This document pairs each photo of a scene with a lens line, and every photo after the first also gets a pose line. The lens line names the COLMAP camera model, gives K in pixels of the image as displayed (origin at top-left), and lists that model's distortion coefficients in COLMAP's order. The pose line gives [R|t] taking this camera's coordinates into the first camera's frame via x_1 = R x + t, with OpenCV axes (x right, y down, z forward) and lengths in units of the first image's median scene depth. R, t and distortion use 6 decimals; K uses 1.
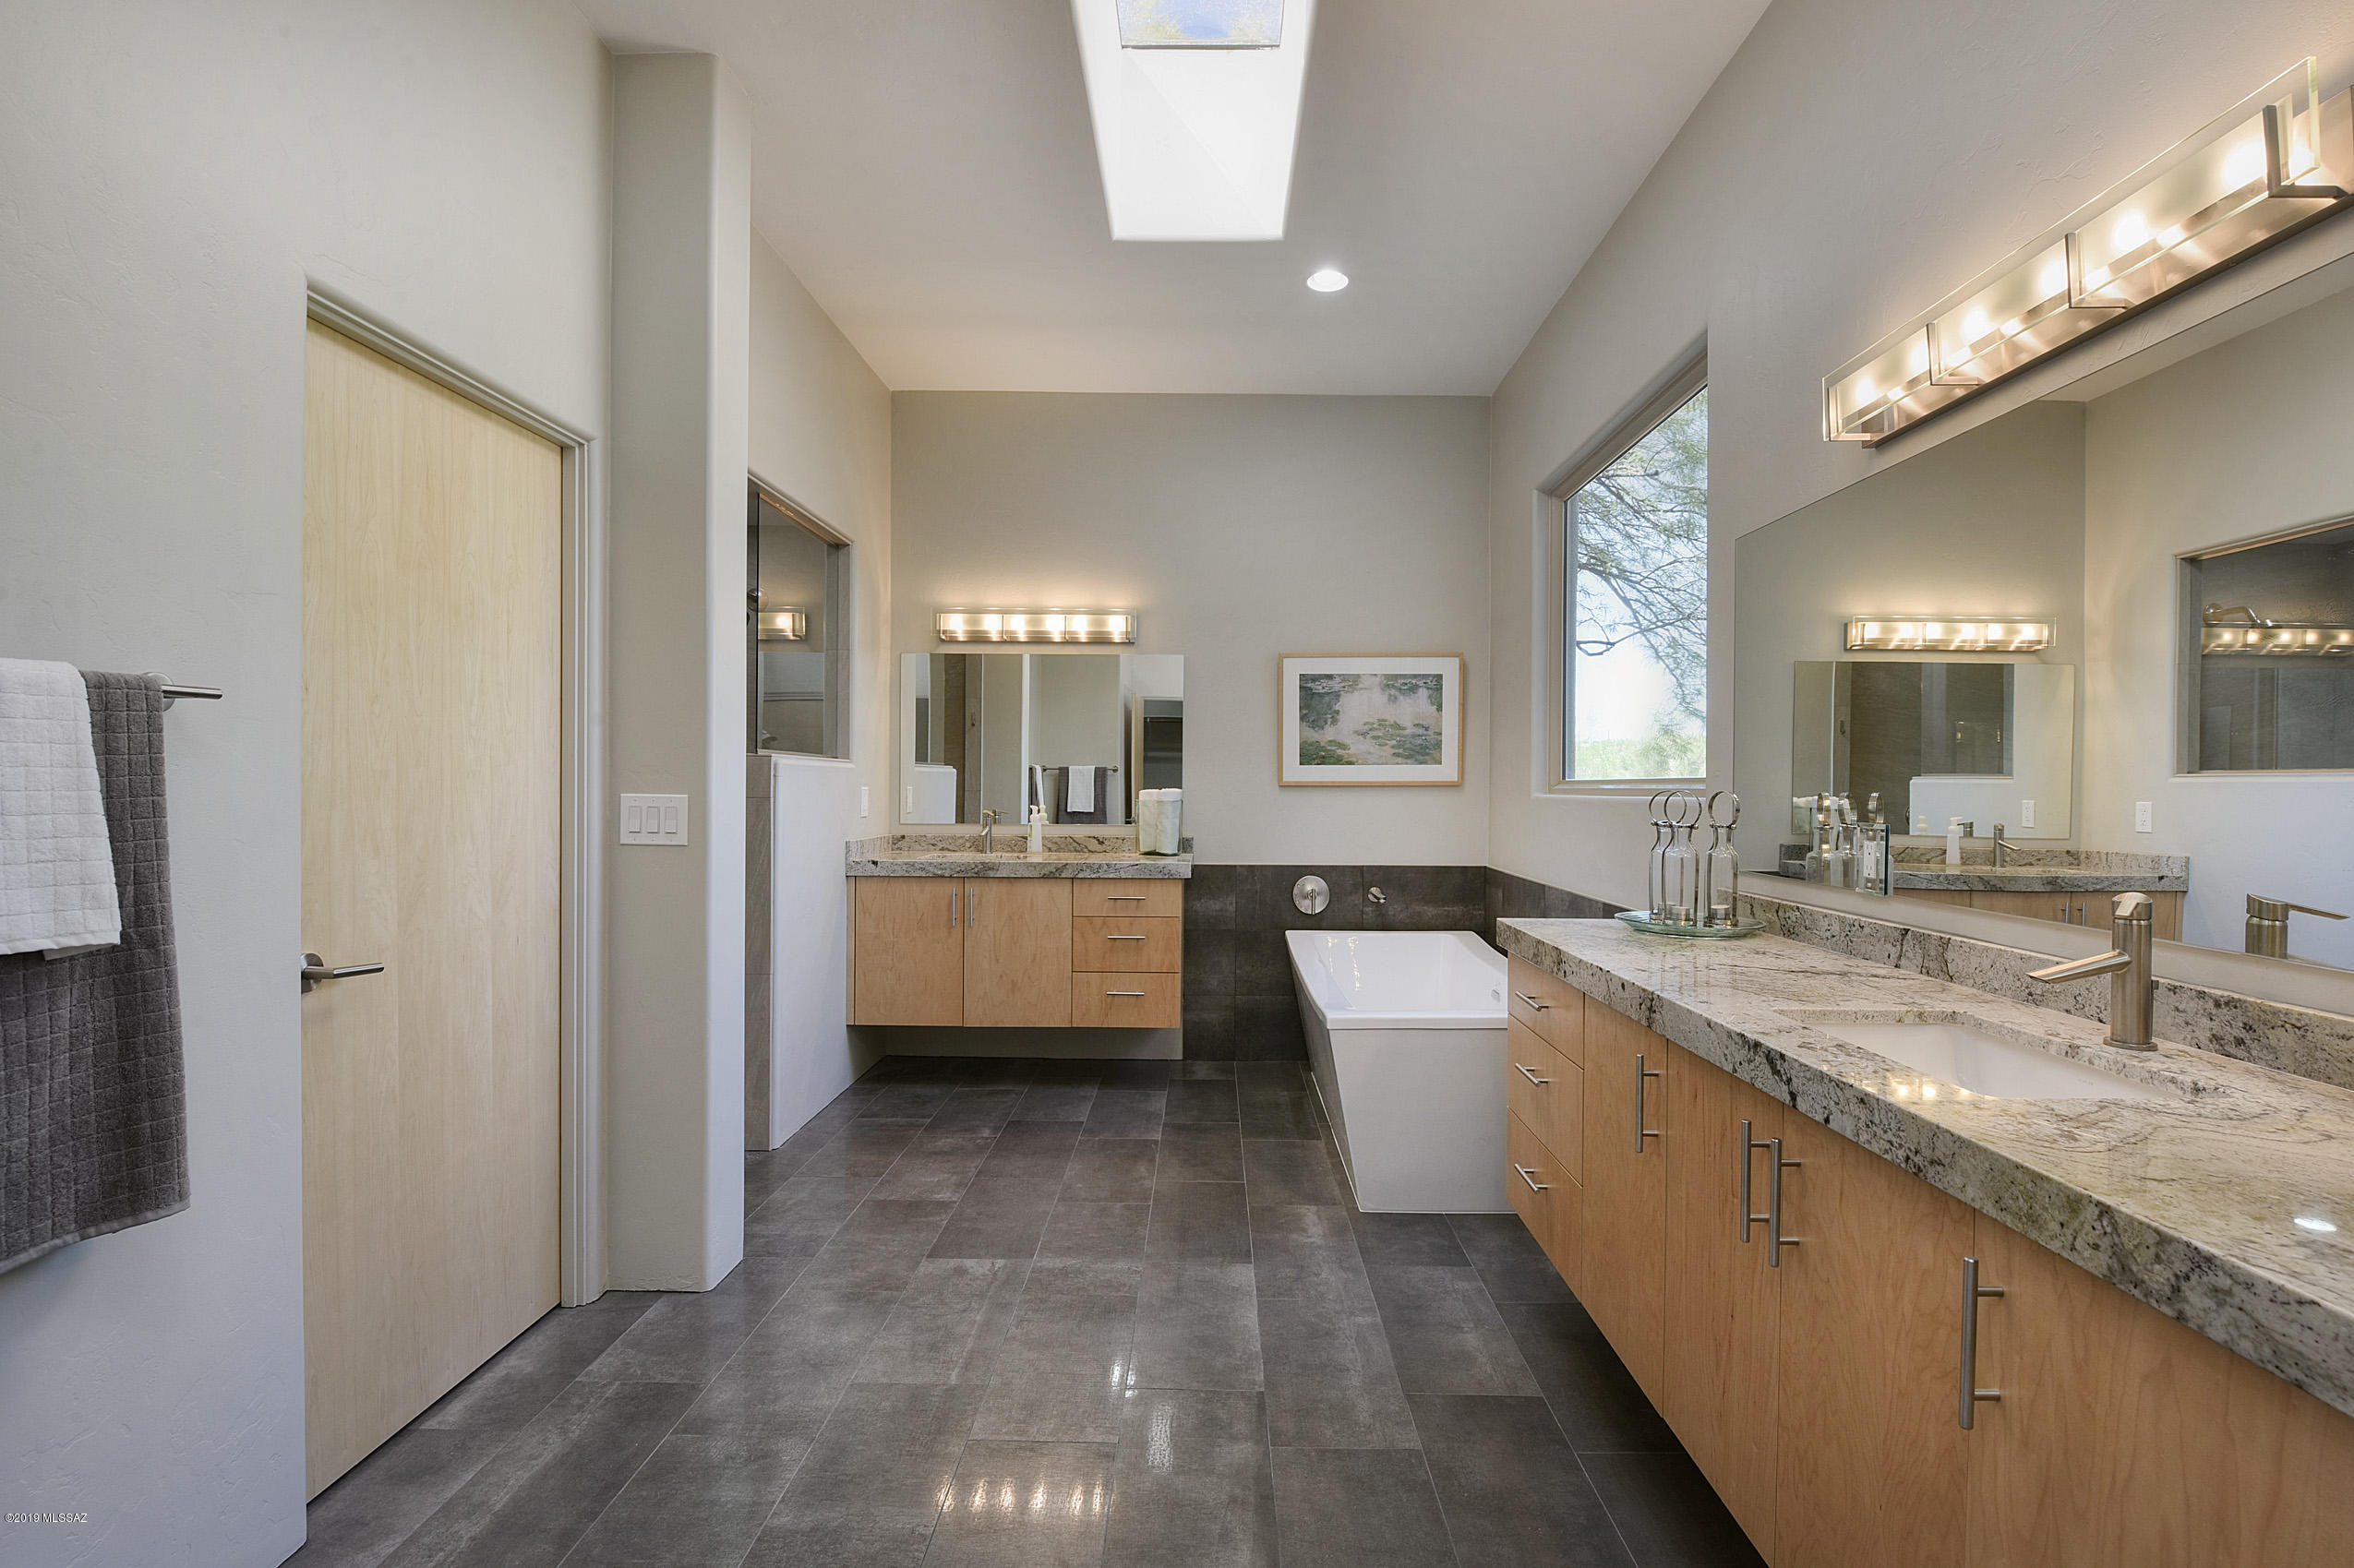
lens RADIAL K [[1007.8, 0, 1166.4], [0, 1007.8, 786.7], [0, 0, 1]] dist [0.000833, -0.008709]
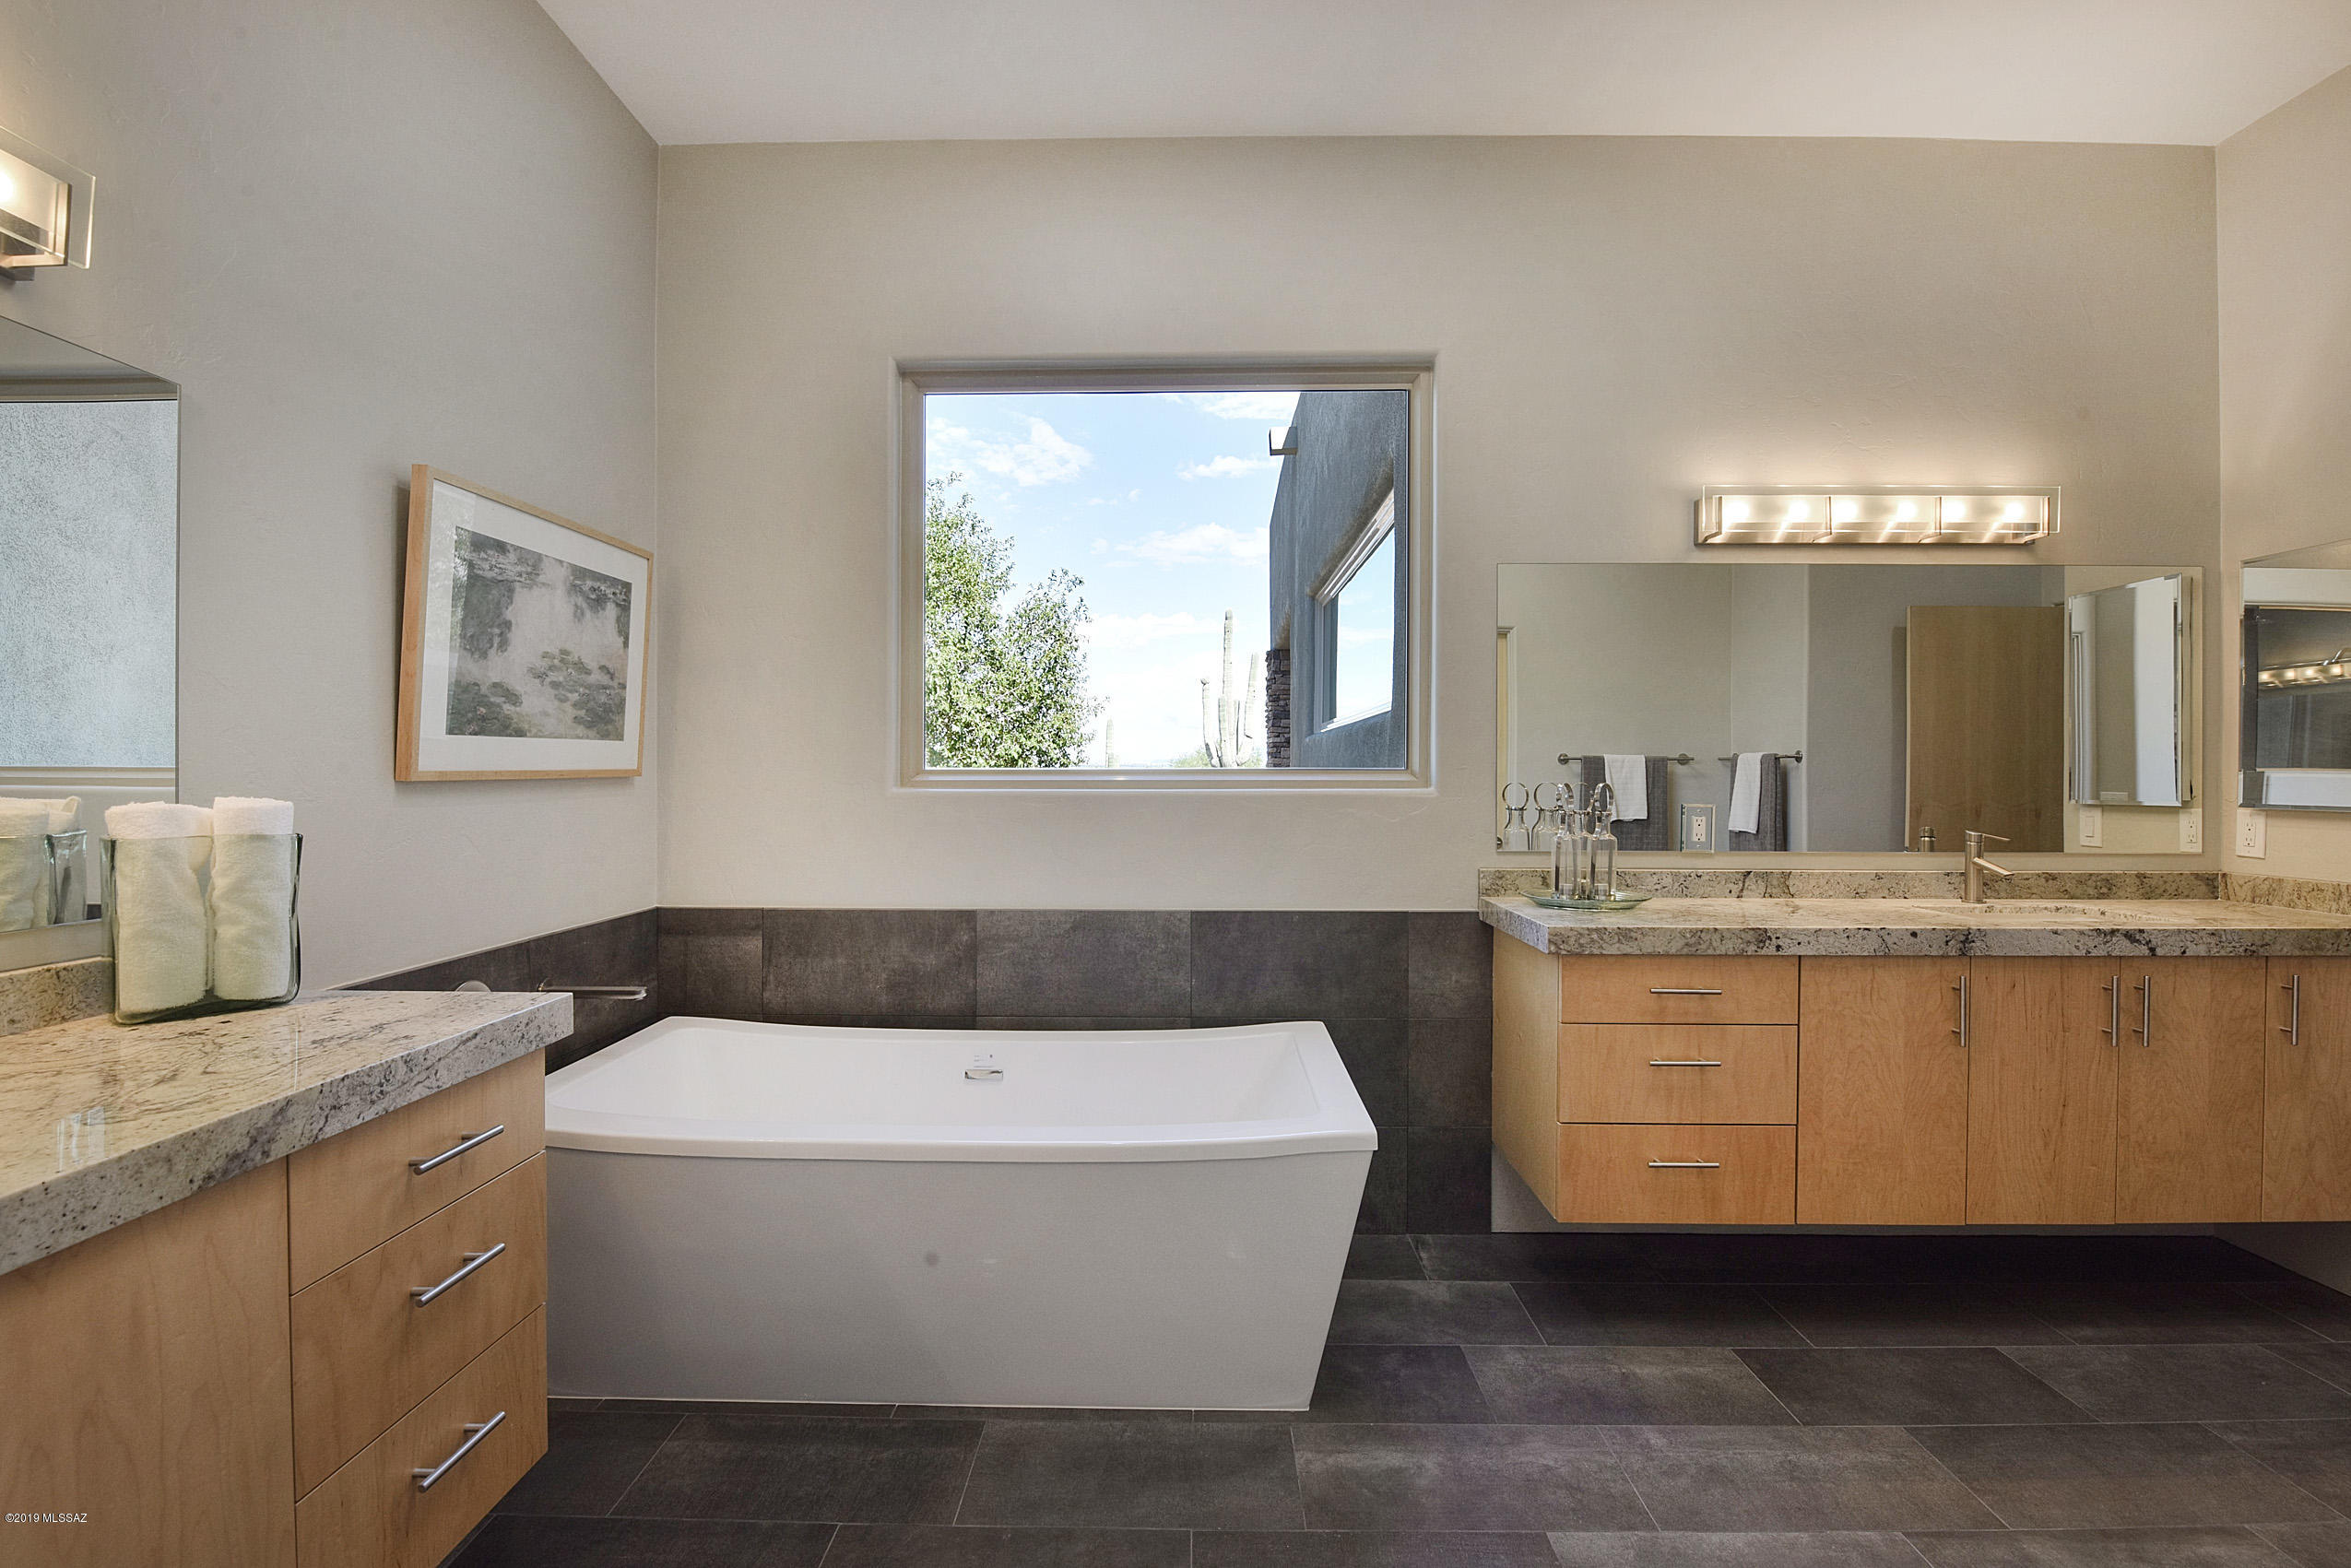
lens RADIAL K [[1051.8, 0, 1160.7], [0, 1051.8, 779.4], [0, 0, 1]] dist [0.000471, -0.009551]
pose [[0.009058, -0.014079, 0.999860, -0.355345], [0.000563, 0.999901, 0.014074, -0.009013], [-0.999959, 0.000435, 0.009065, 0.762253]]
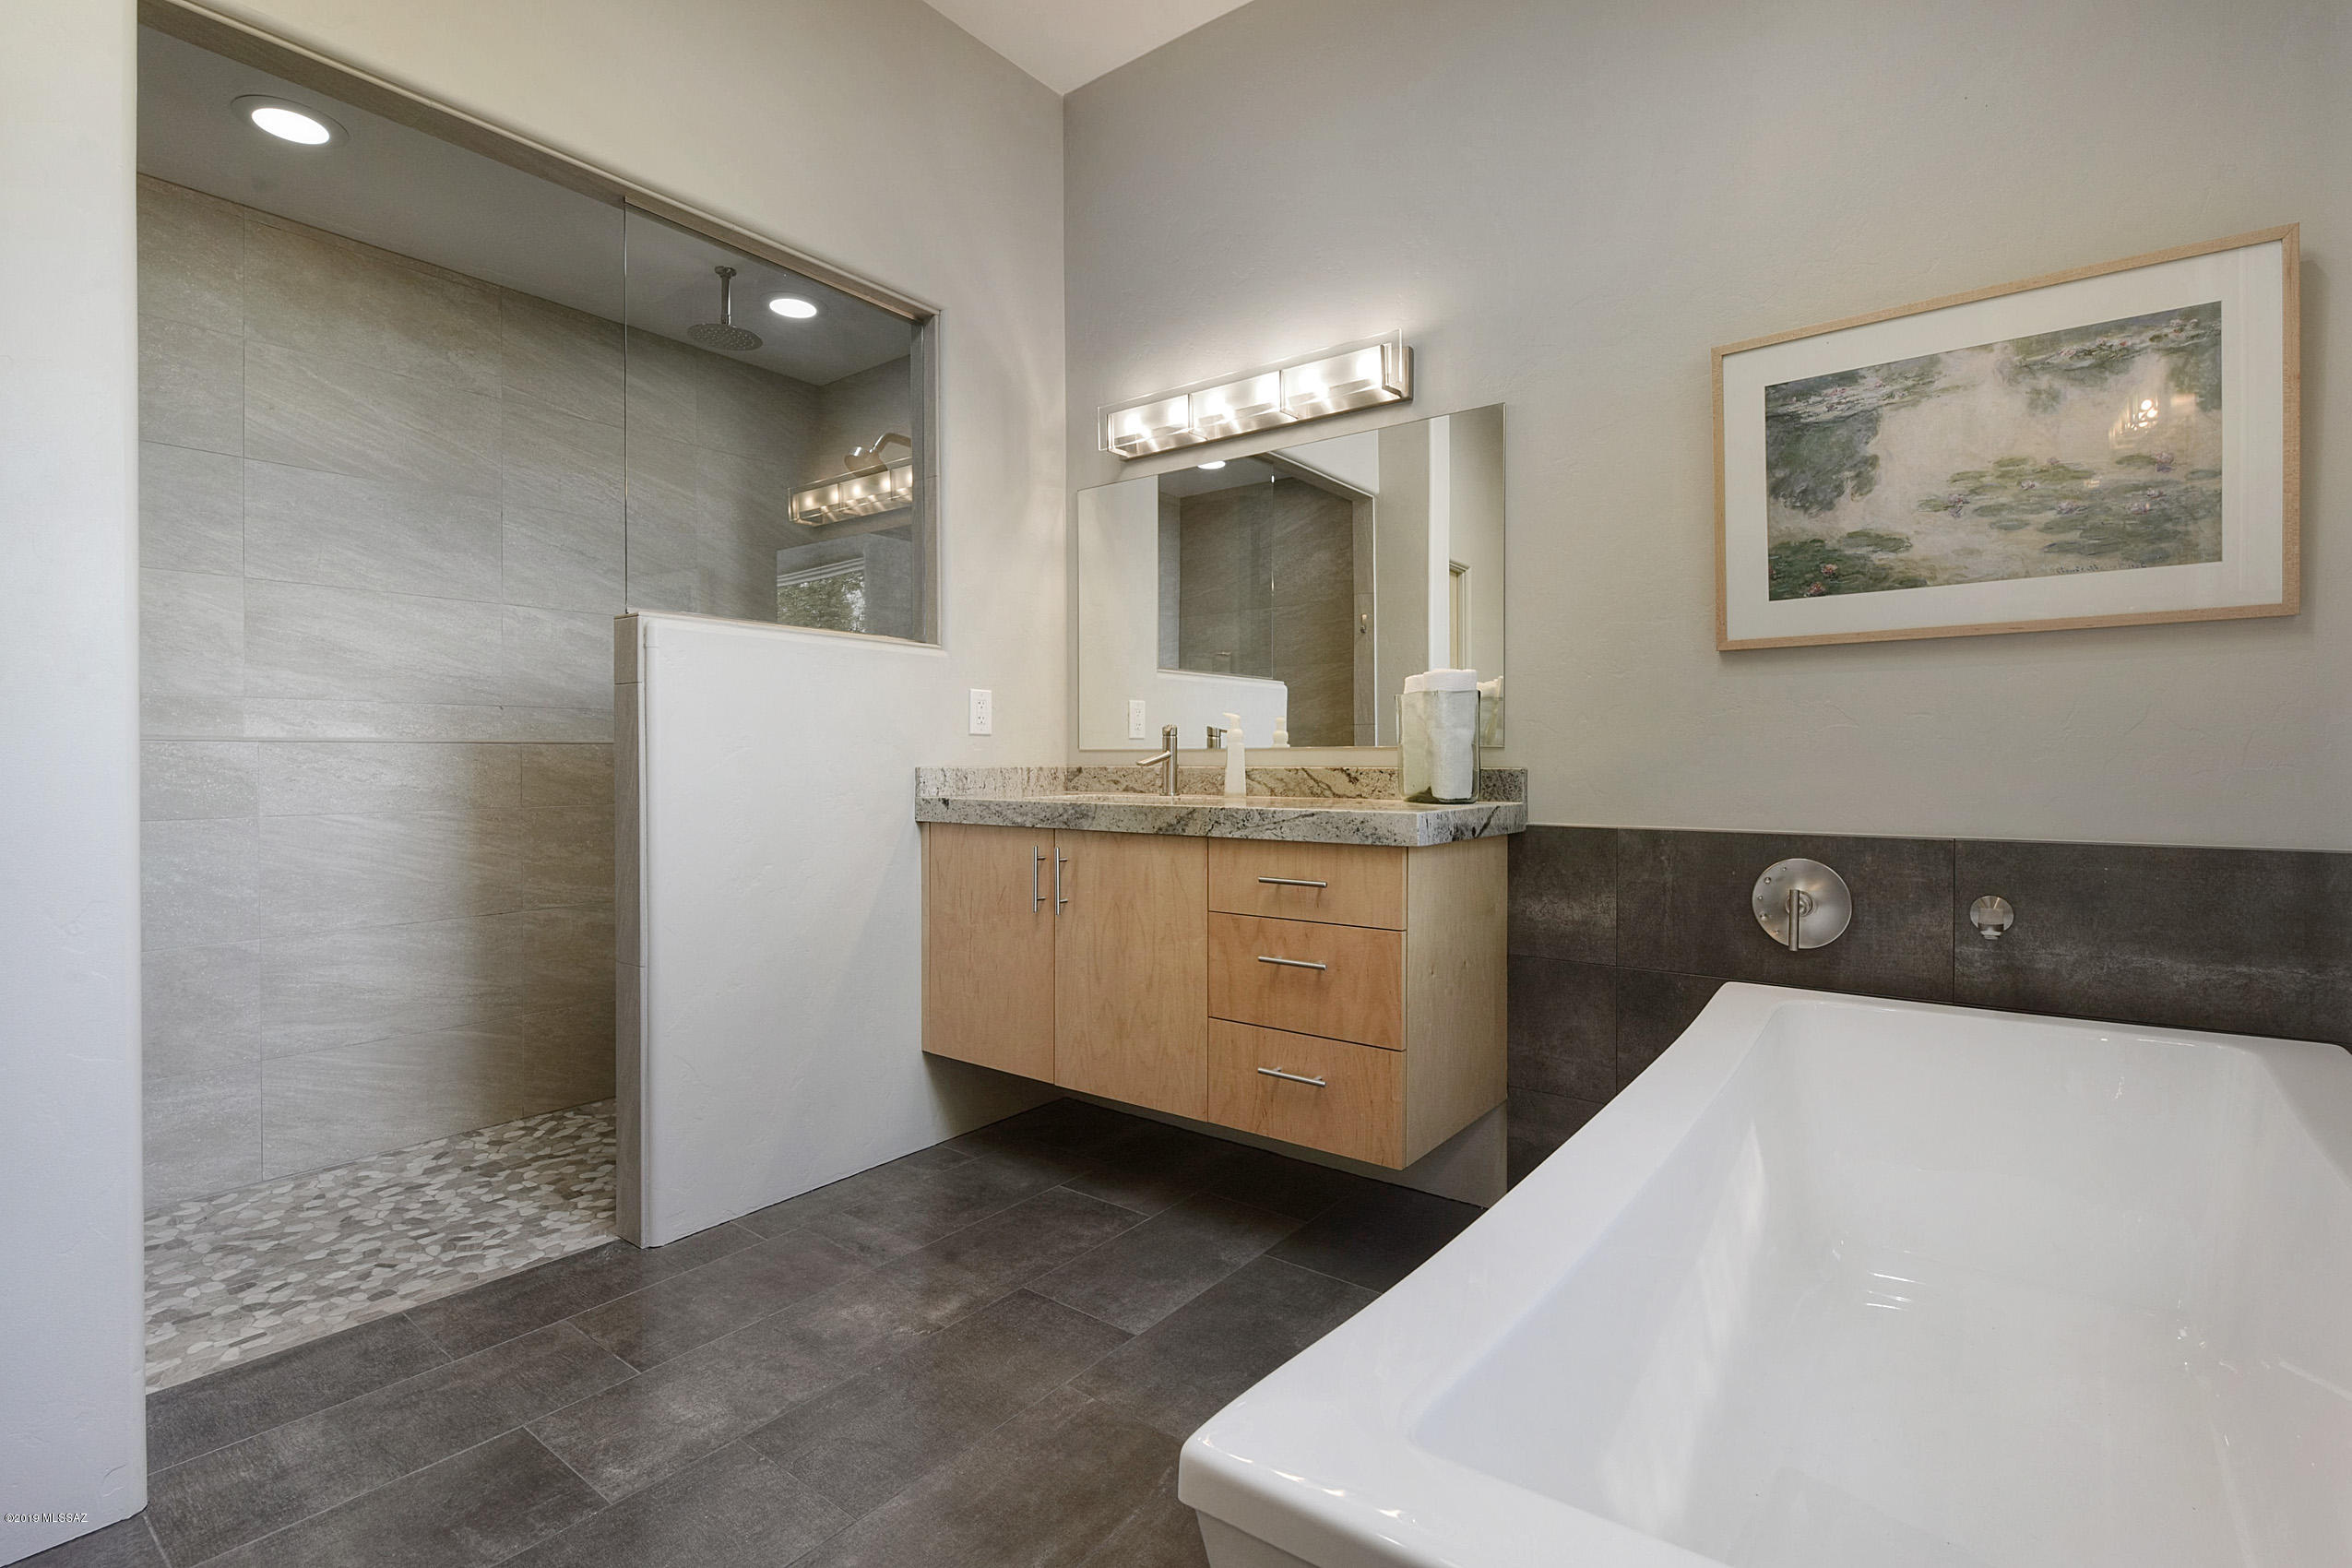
lens RADIAL K [[1027.3, 0, 1179.0], [0, 1027.3, 769.7], [0, 0, 1]] dist [-0.000612, -0.009568]
pose [[0.816039, -0.001894, -0.577994, 0.199179], [0.006588, 0.999960, 0.006025, 0.051568], [0.577959, -0.008725, 0.816019, 0.551394]]
